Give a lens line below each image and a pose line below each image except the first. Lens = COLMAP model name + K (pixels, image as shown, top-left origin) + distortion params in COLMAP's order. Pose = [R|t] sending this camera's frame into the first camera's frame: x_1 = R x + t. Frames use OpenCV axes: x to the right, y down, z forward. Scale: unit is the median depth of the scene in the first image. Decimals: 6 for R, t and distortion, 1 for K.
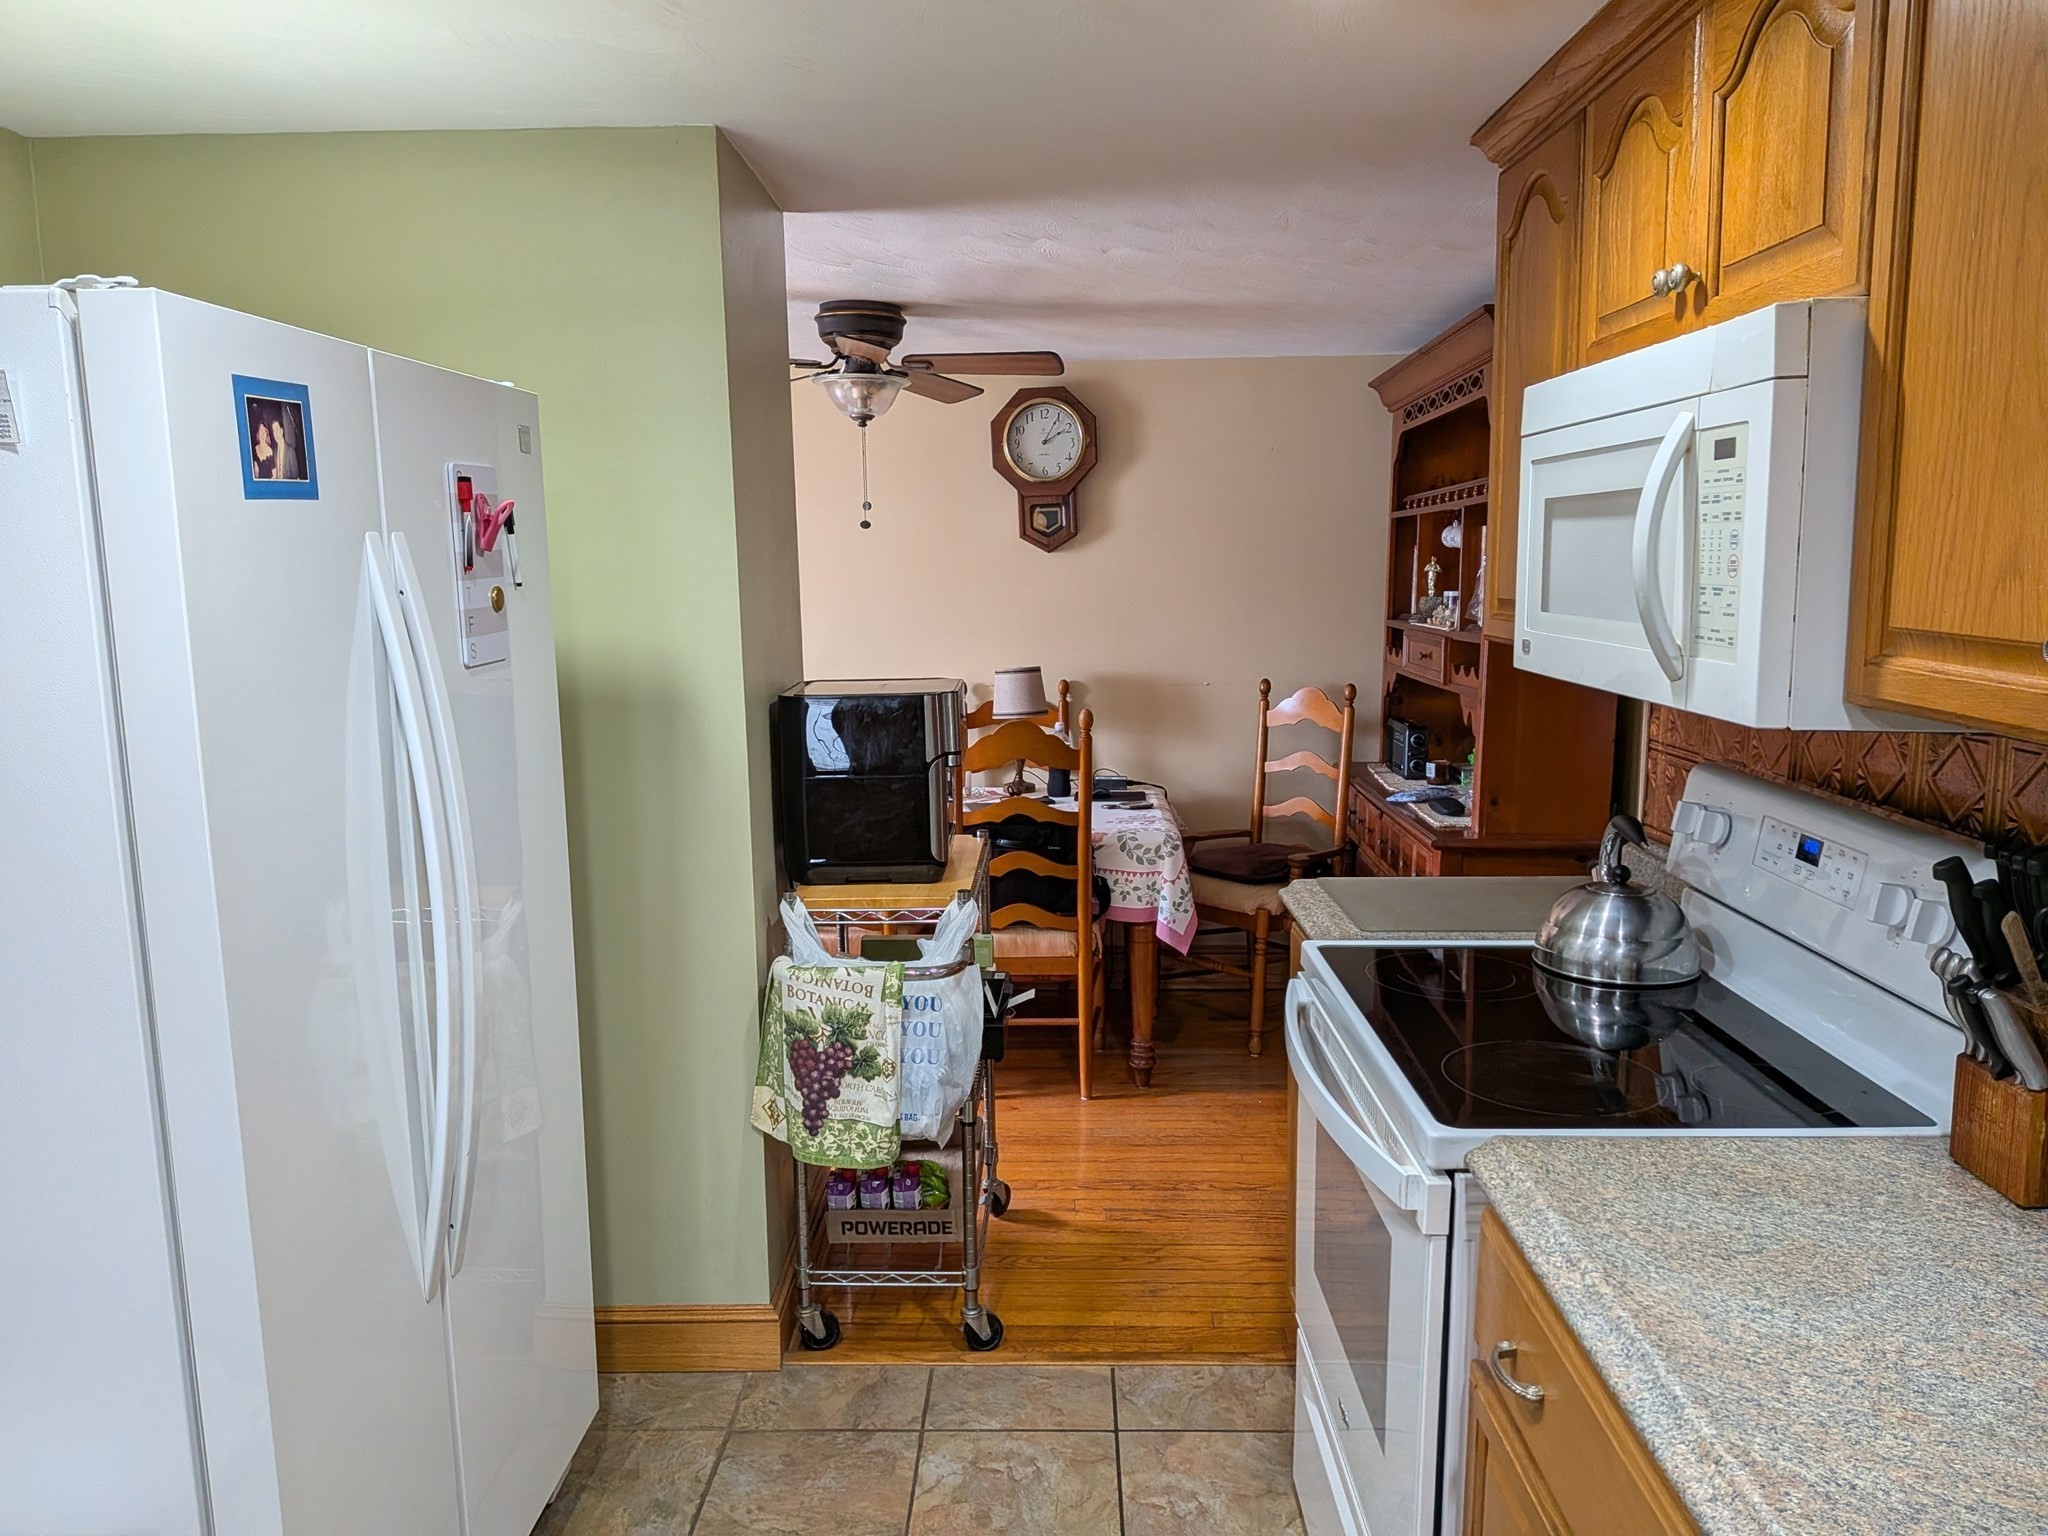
lens RADIAL K [[1489.3, 0, 1065.5], [0, 1489.3, 770.2], [0, 0, 1]] dist [0.061520, -0.086821]
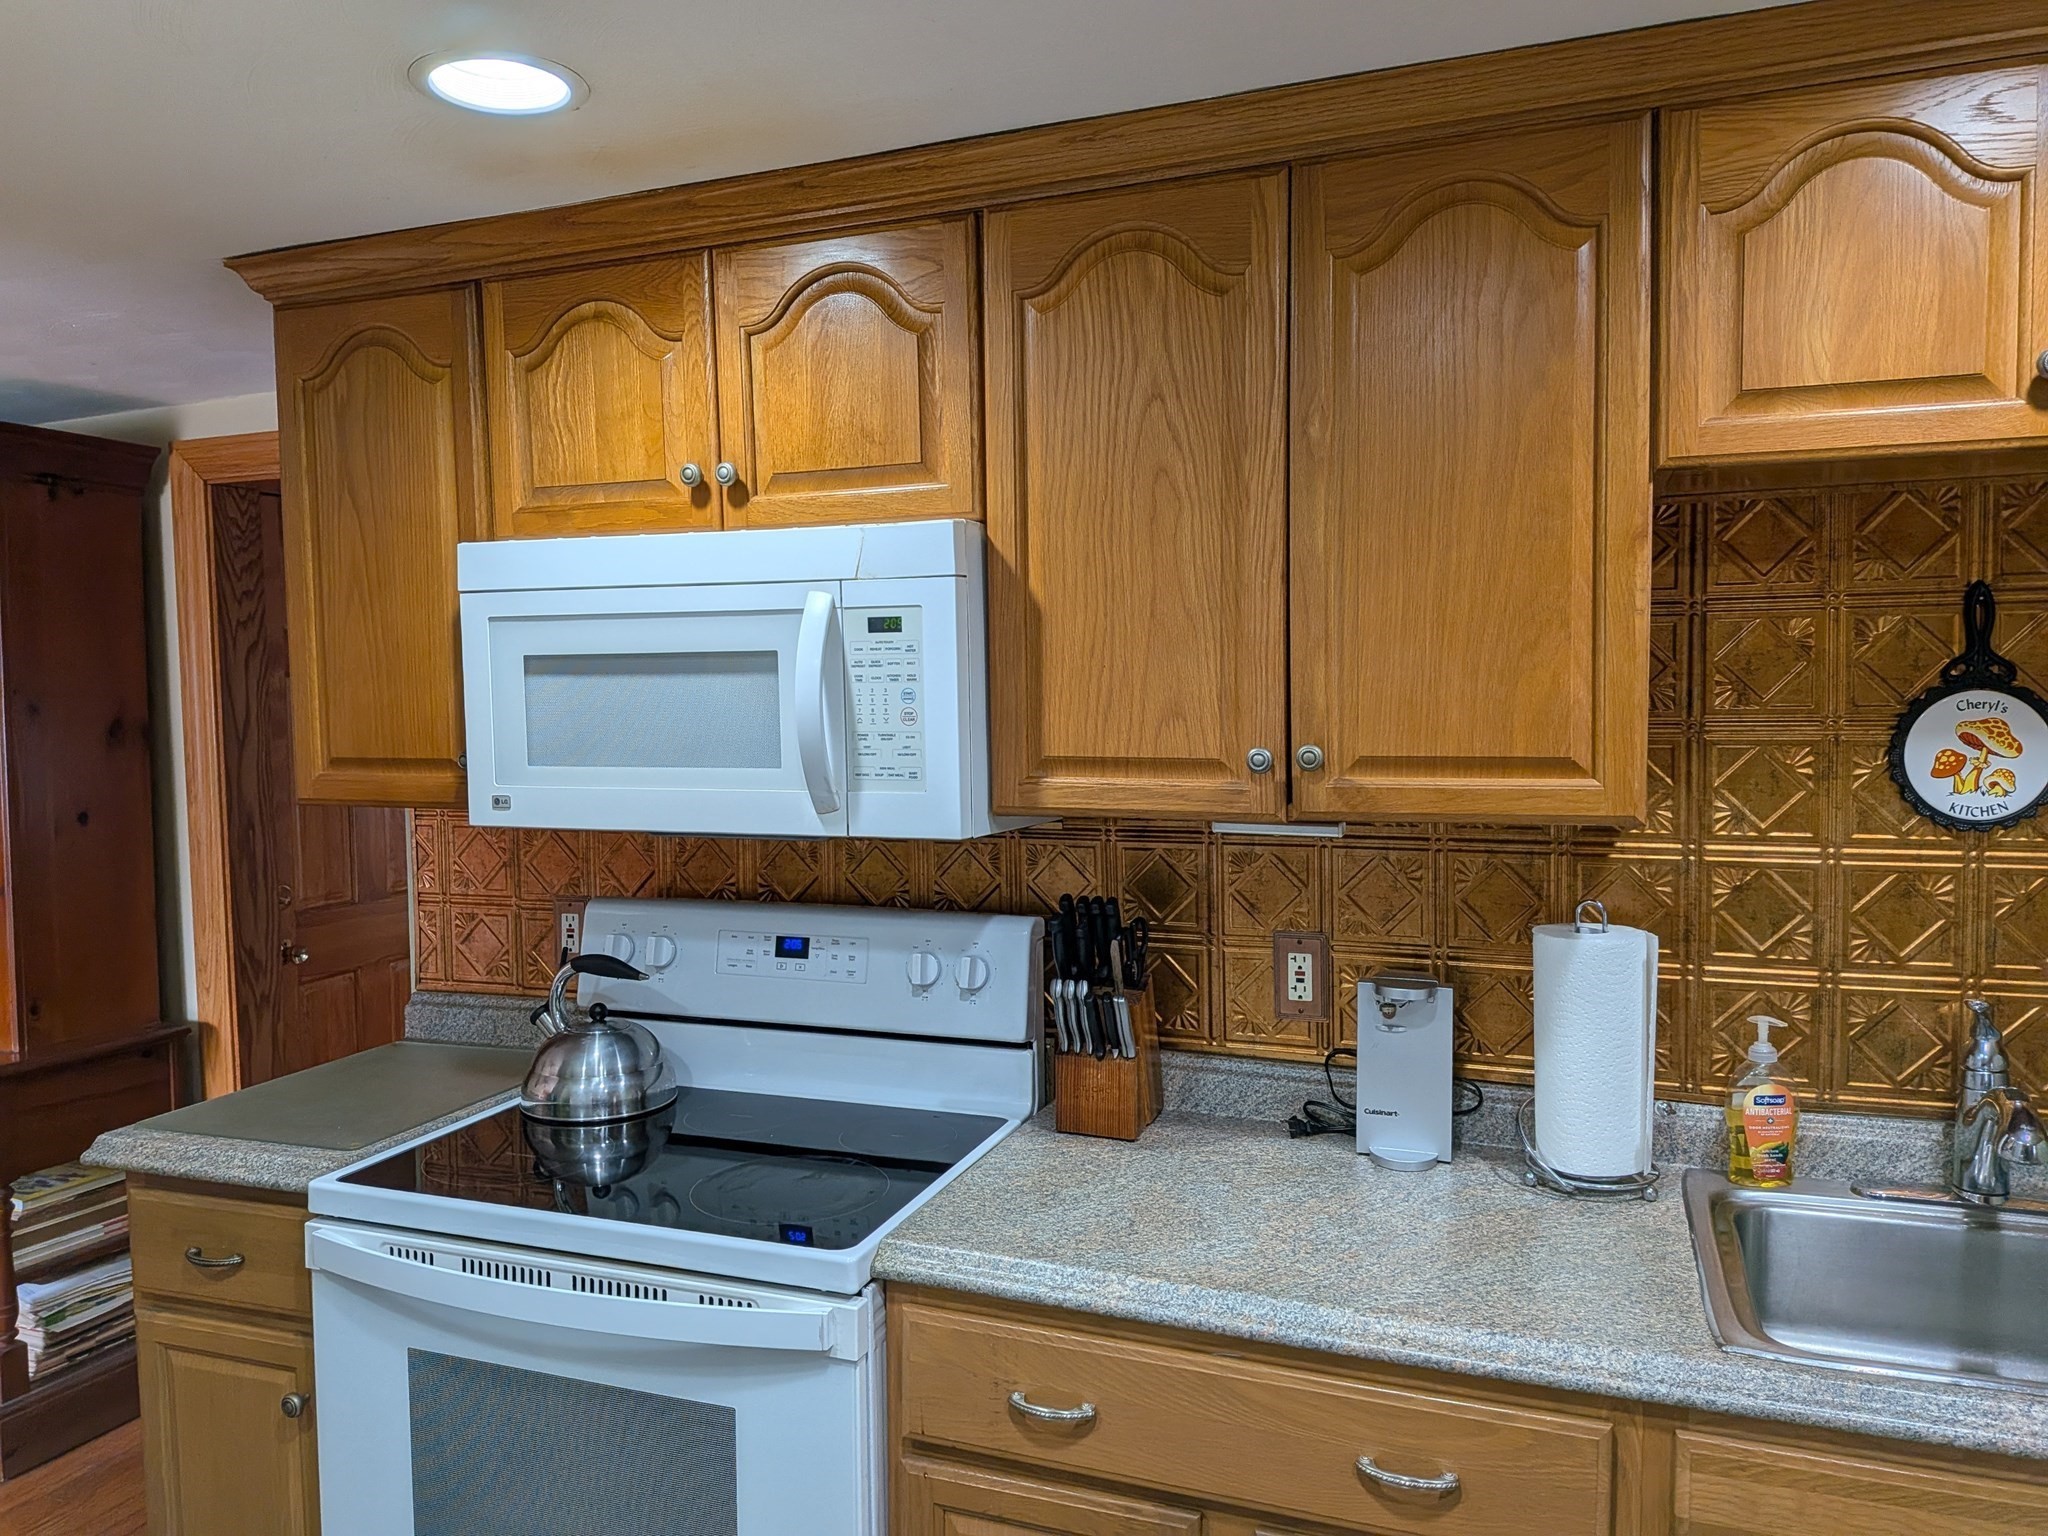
lens RADIAL K [[1450.8, 0, 1022.0], [0, 1450.8, 718.7], [0, 0, 1]] dist [0.056336, -0.073306]
pose [[0.365559, -0.025262, 0.930445, -0.548079], [0.145659, 0.988868, -0.030379, -0.069682], [-0.919321, 0.146633, 0.365169, 0.393288]]
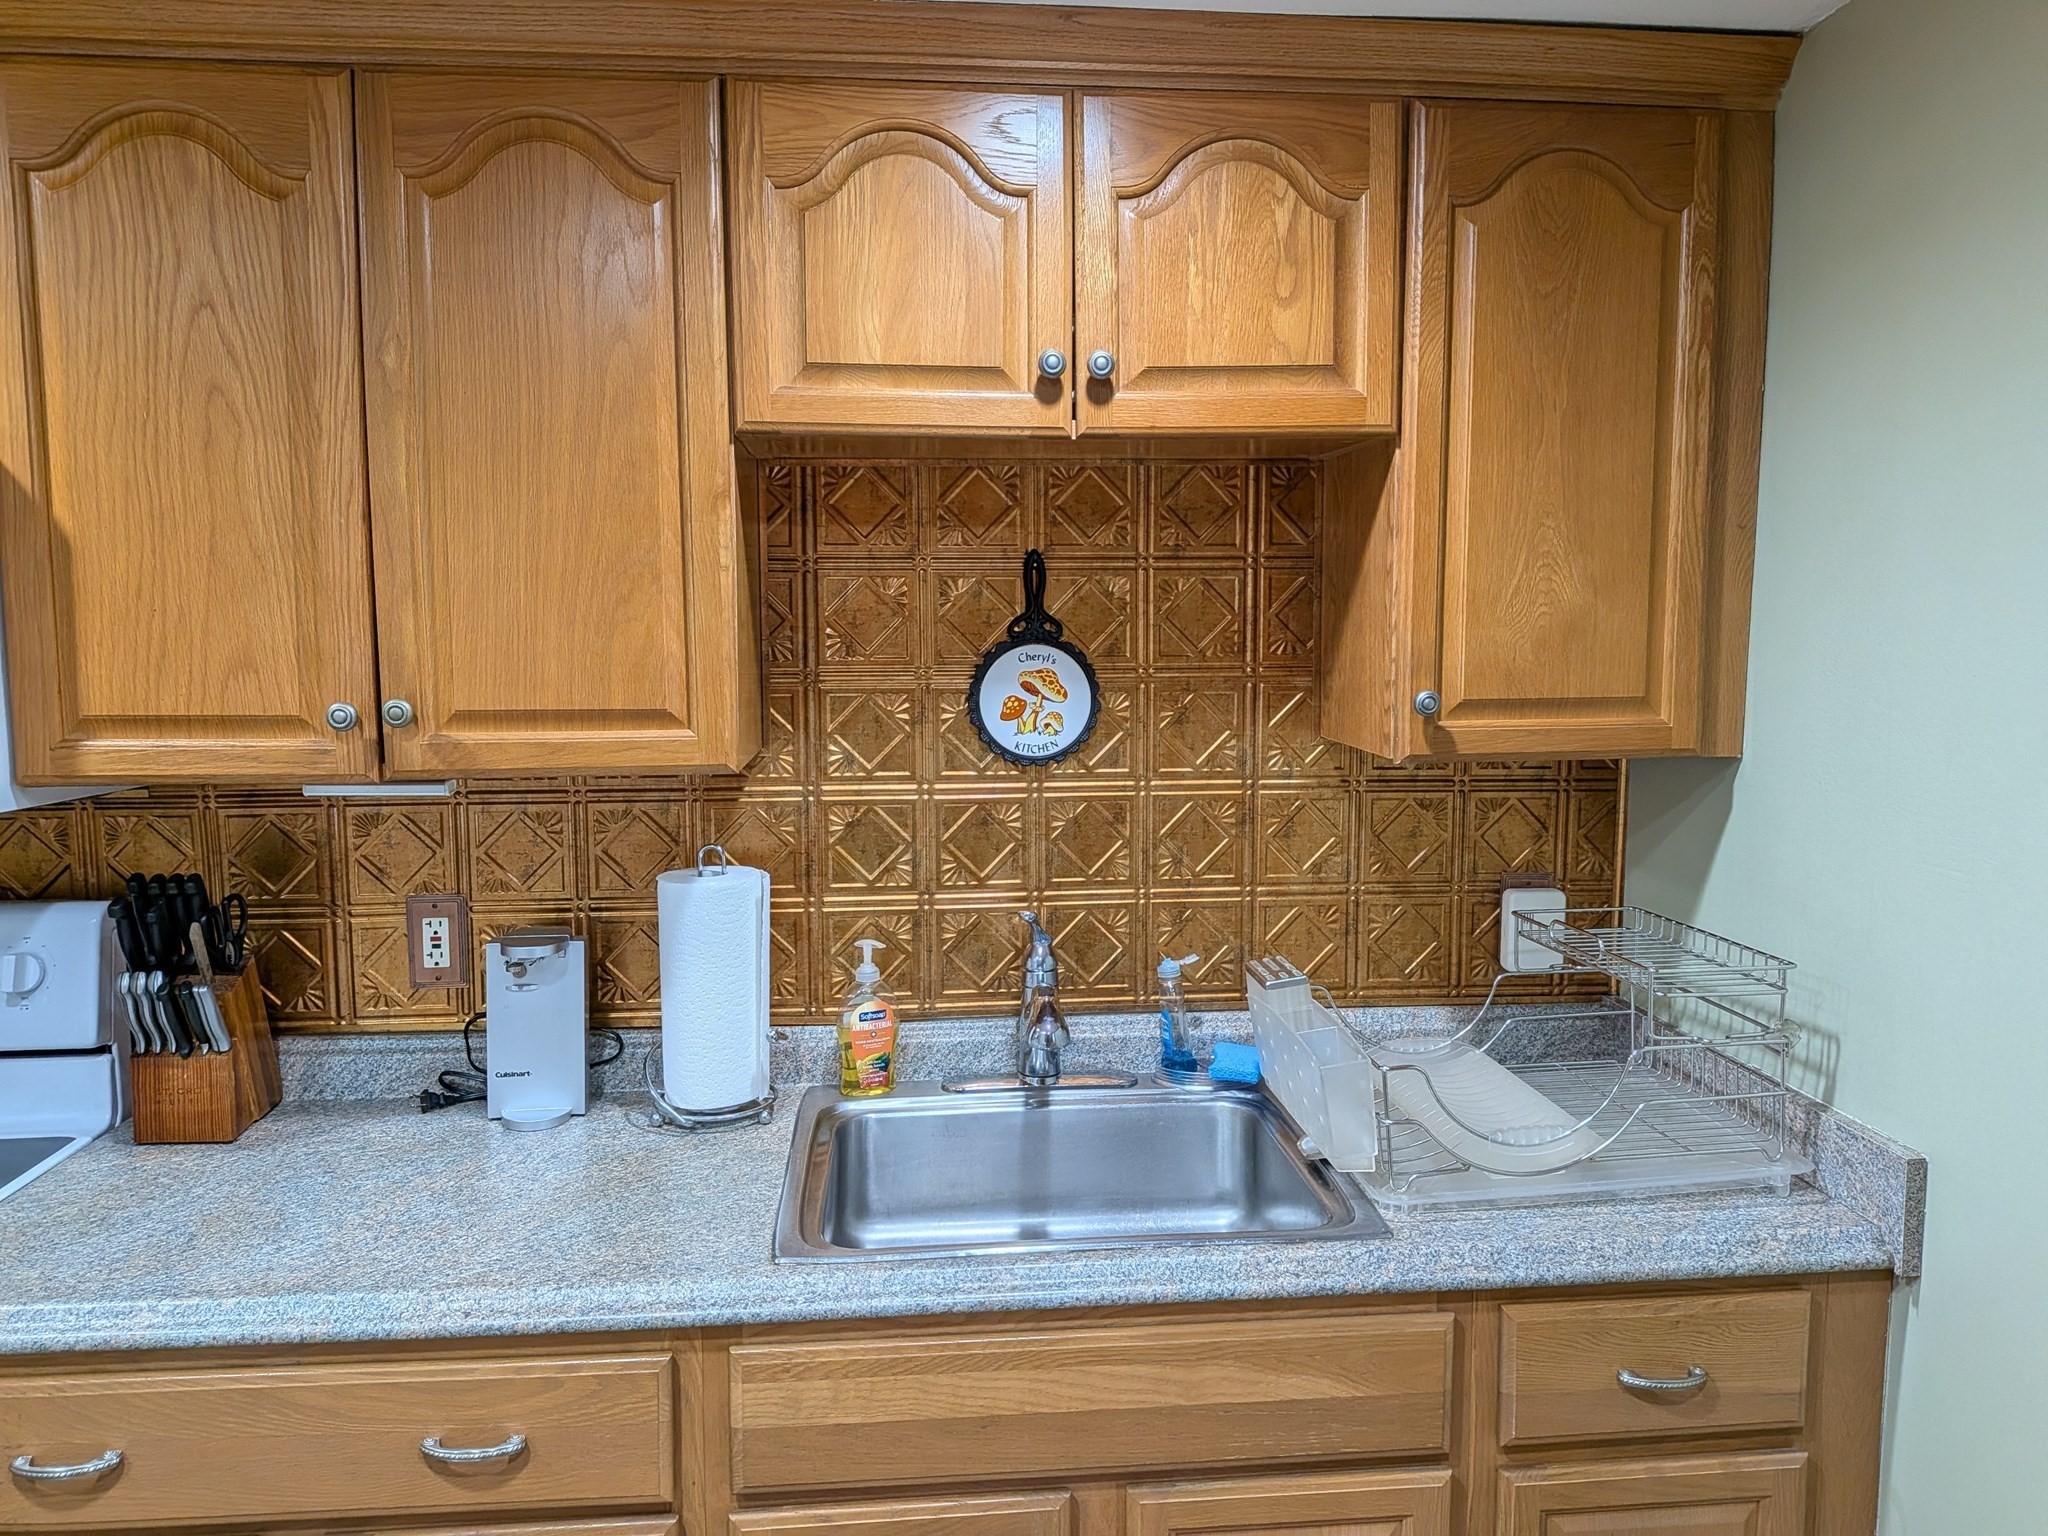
lens RADIAL K [[1442.6, 0, 1021.9], [0, 1442.6, 708.0], [0, 0, 1]] dist [0.091577, -0.115576]
pose [[-0.088955, -0.057263, 0.994388, -0.516574], [0.145129, 0.986946, 0.069817, -0.056175], [-0.985406, 0.150526, -0.079483, 0.268253]]
